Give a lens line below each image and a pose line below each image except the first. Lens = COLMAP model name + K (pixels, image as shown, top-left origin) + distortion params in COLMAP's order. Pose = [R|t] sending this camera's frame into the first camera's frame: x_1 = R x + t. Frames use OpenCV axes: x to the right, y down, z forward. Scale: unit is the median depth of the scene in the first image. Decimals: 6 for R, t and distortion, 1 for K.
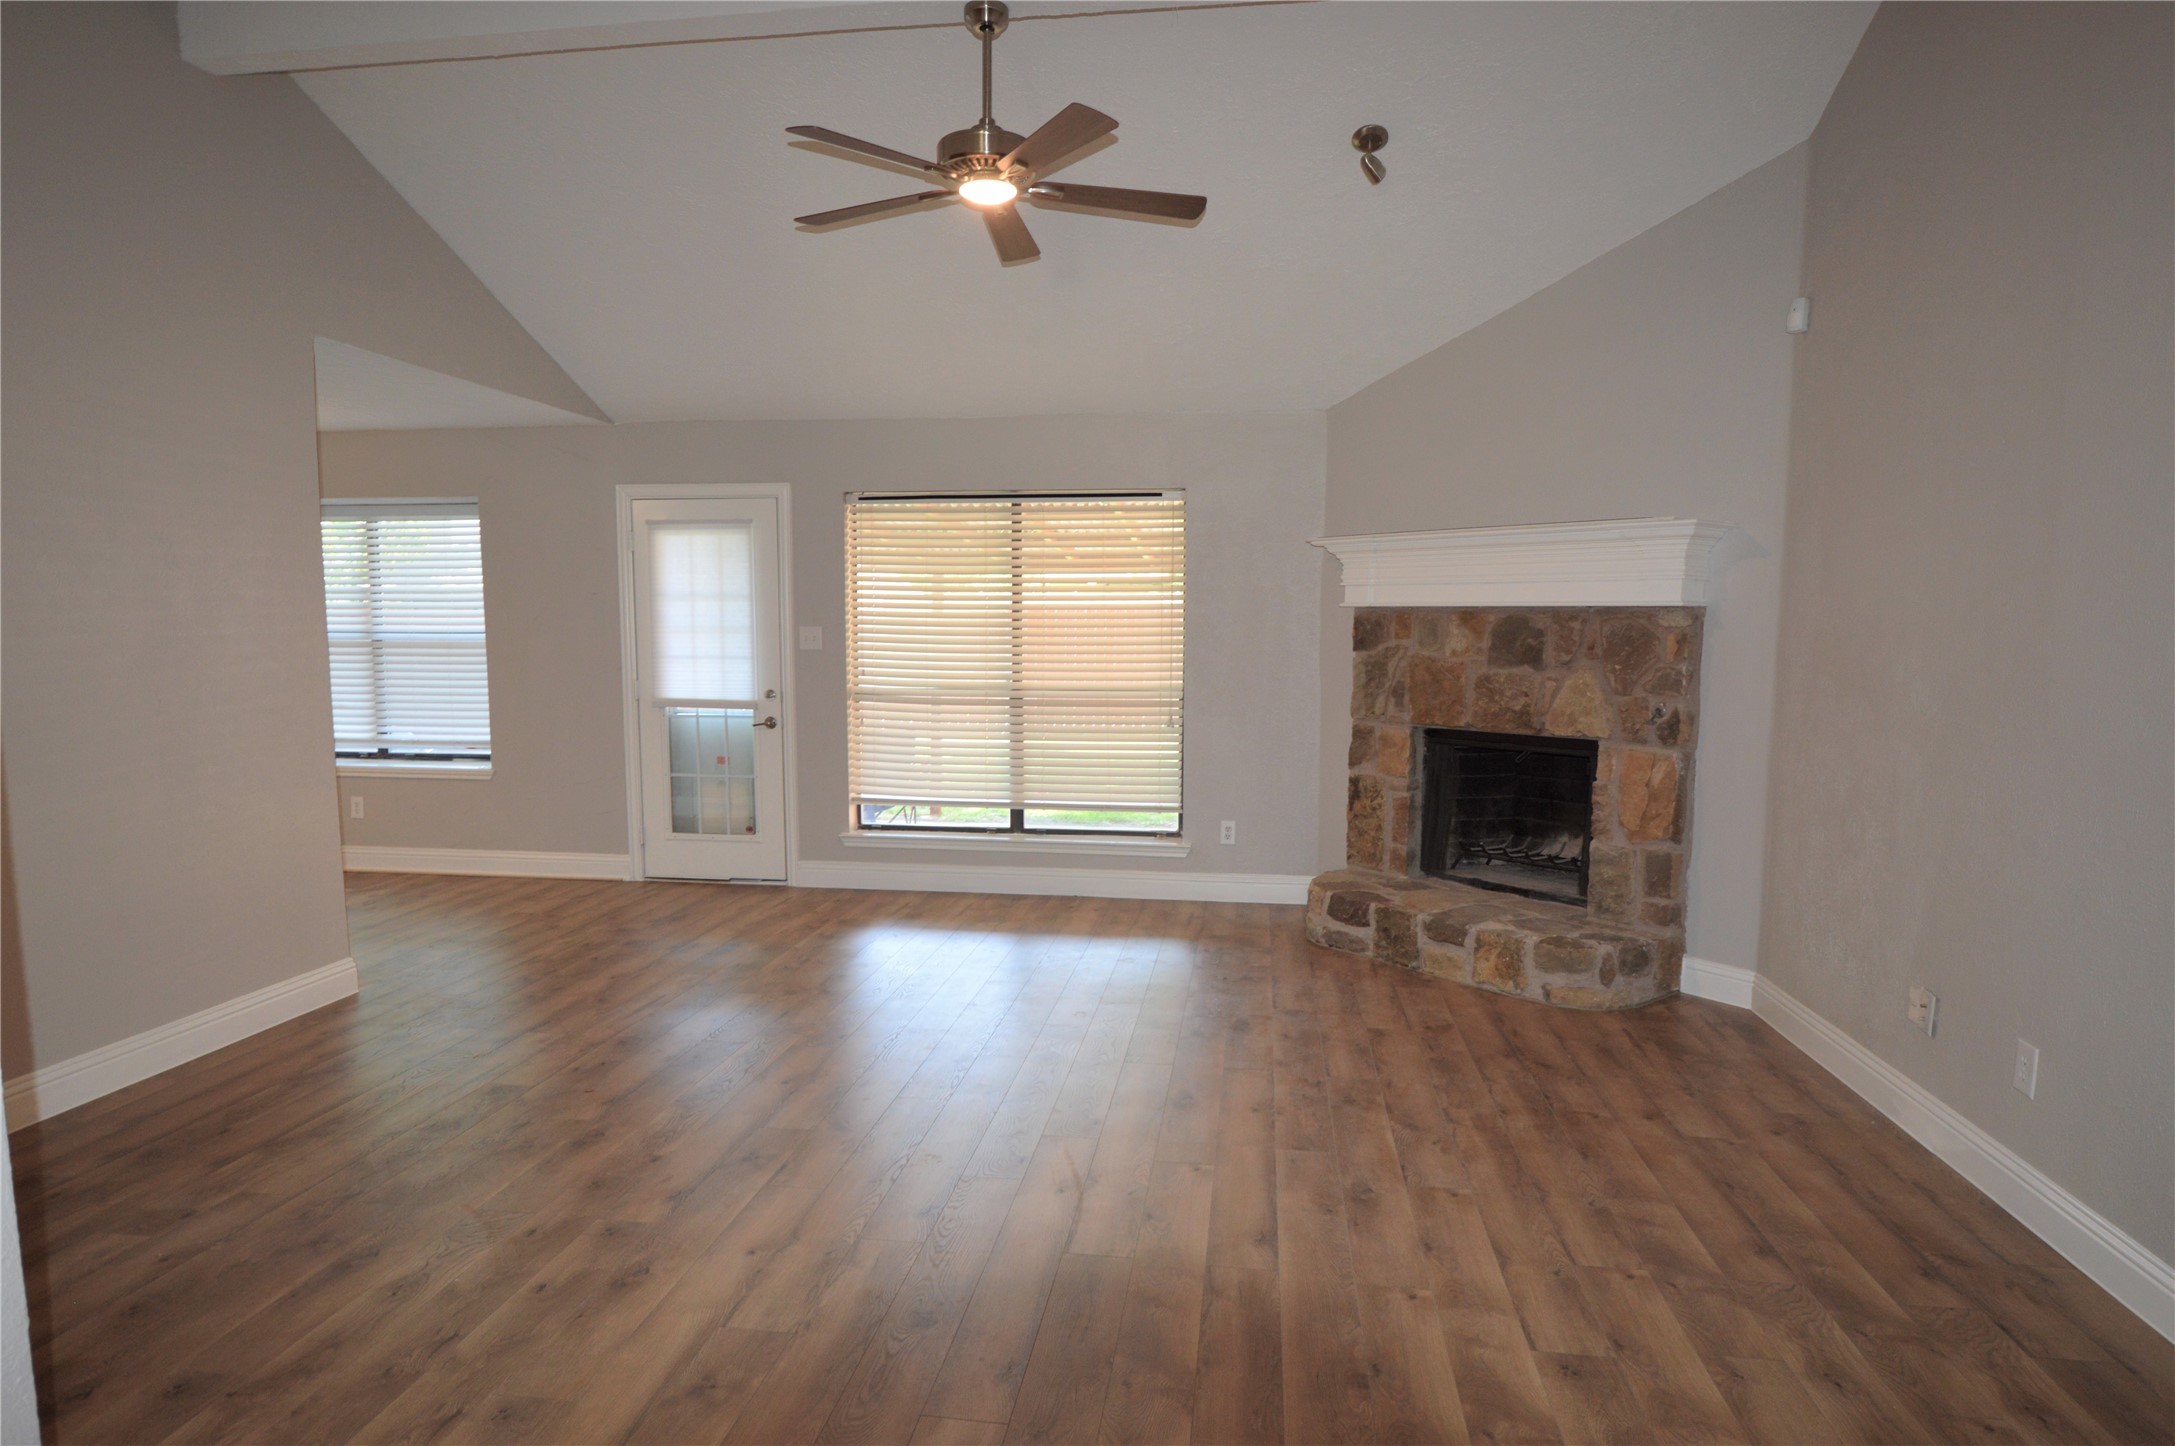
lens RADIAL K [[1220.0, 0, 1090.7], [0, 1220.0, 760.8], [0, 0, 1]] dist [-0.000948, -0.009662]
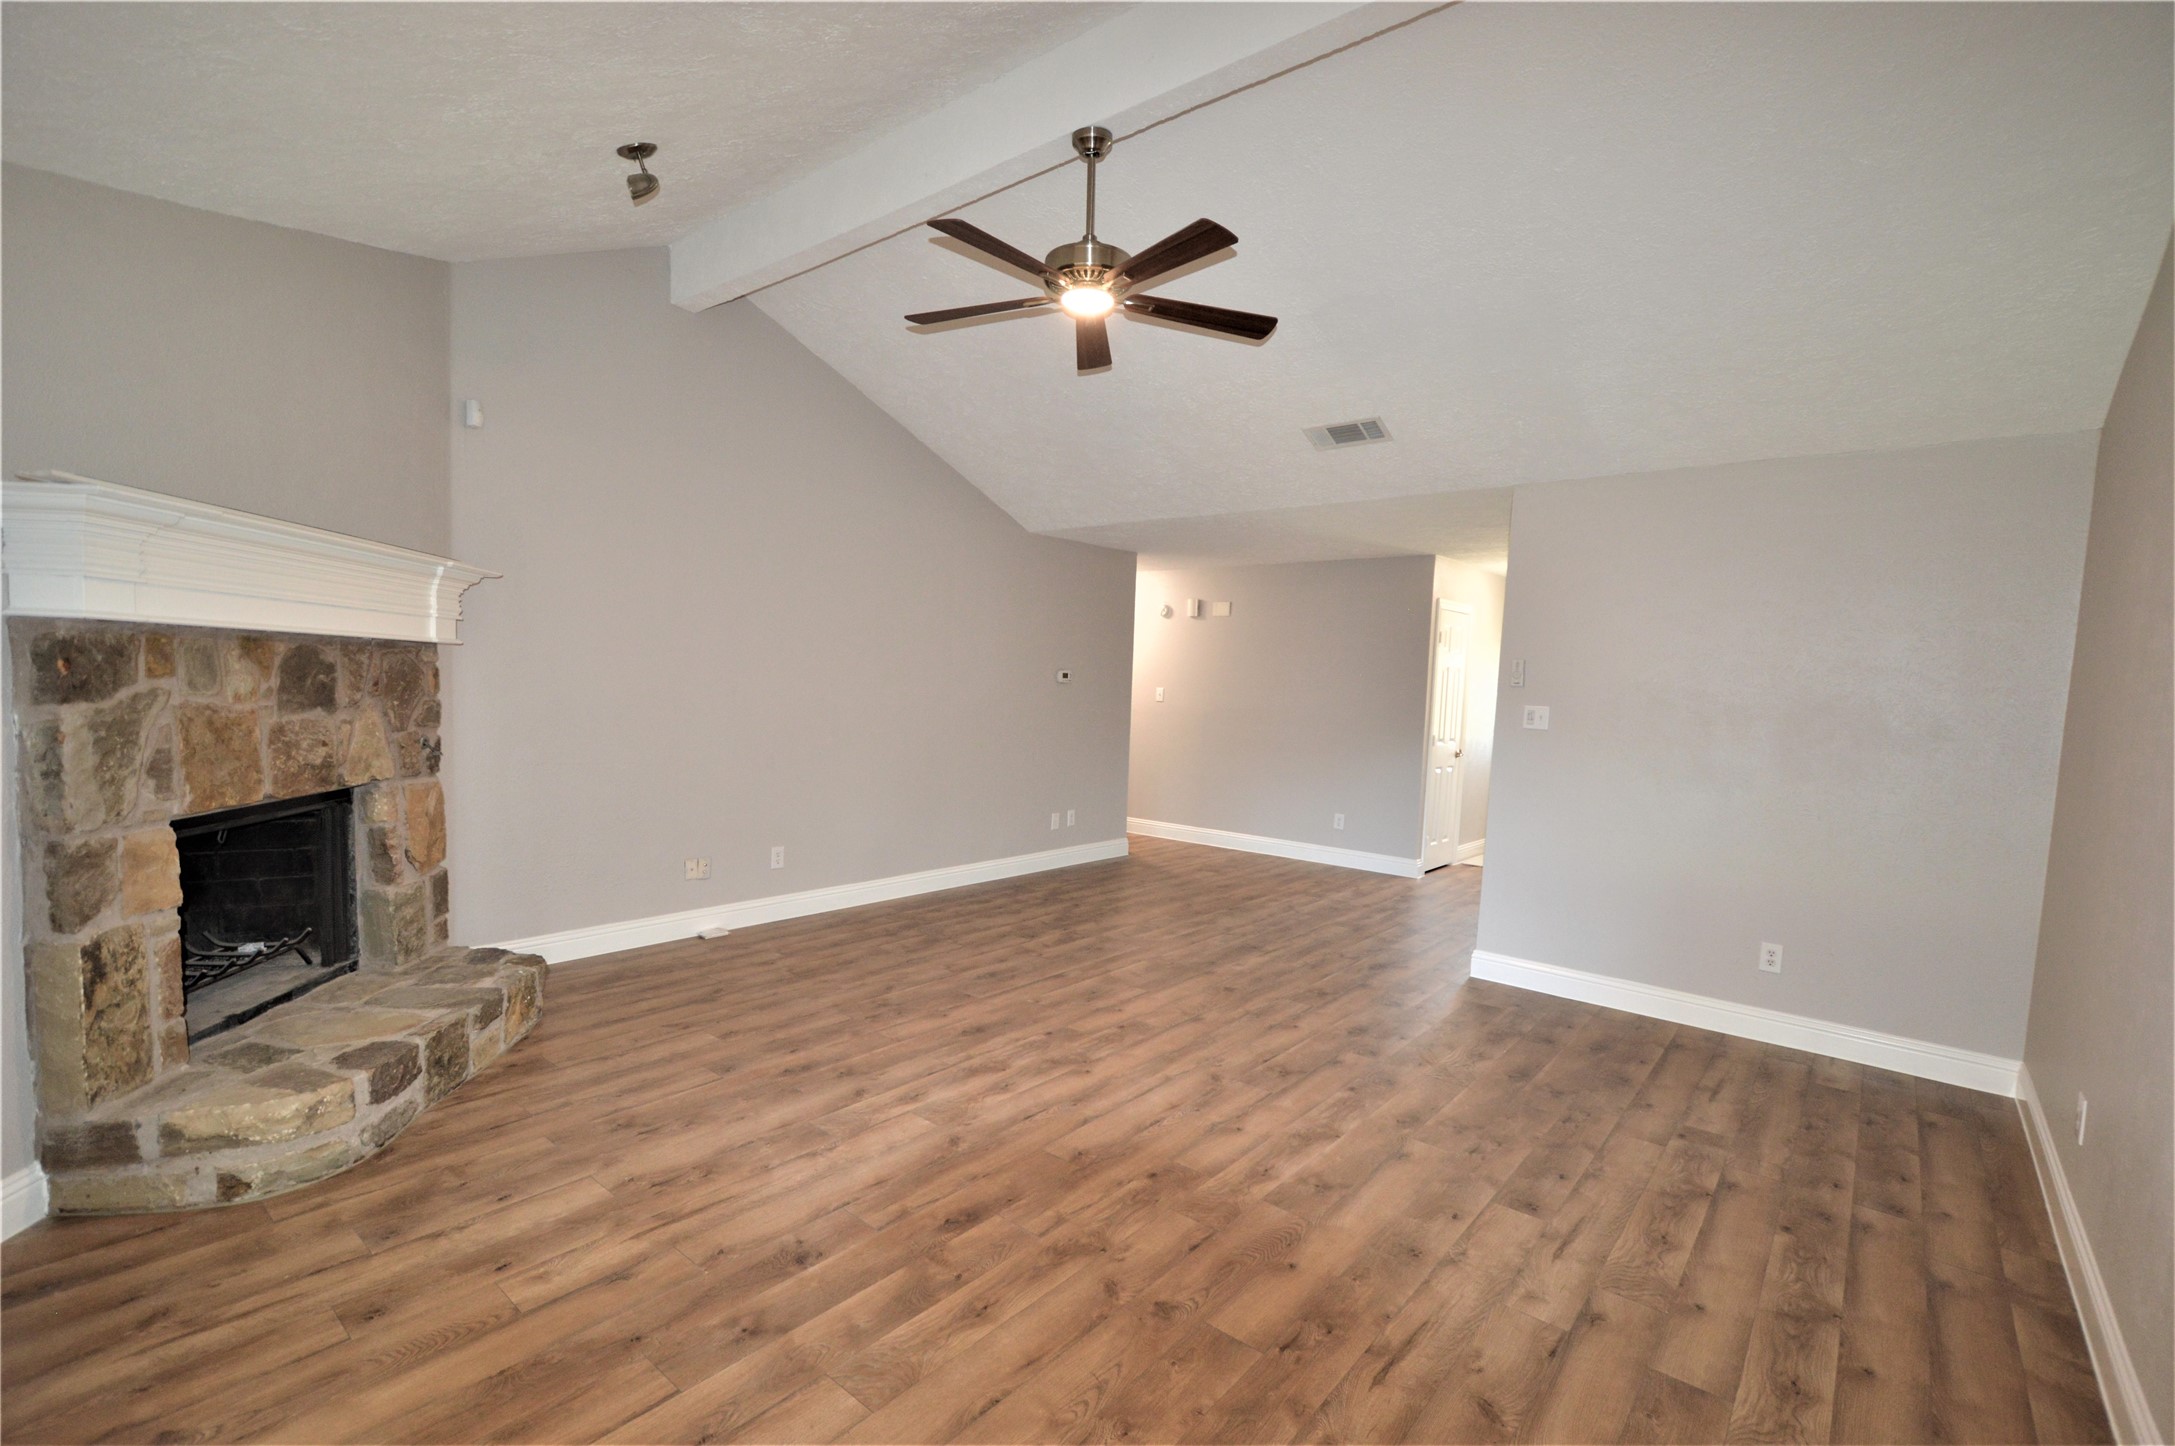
lens RADIAL K [[980.9, 0, 1074.9], [0, 980.9, 747.6], [0, 0, 1]] dist [0.000815, -0.010135]
pose [[-0.843809, -0.075941, 0.531243, -0.418171], [0.015775, 0.985999, 0.166006, -0.155109], [-0.536411, 0.148458, -0.830797, 1.302413]]
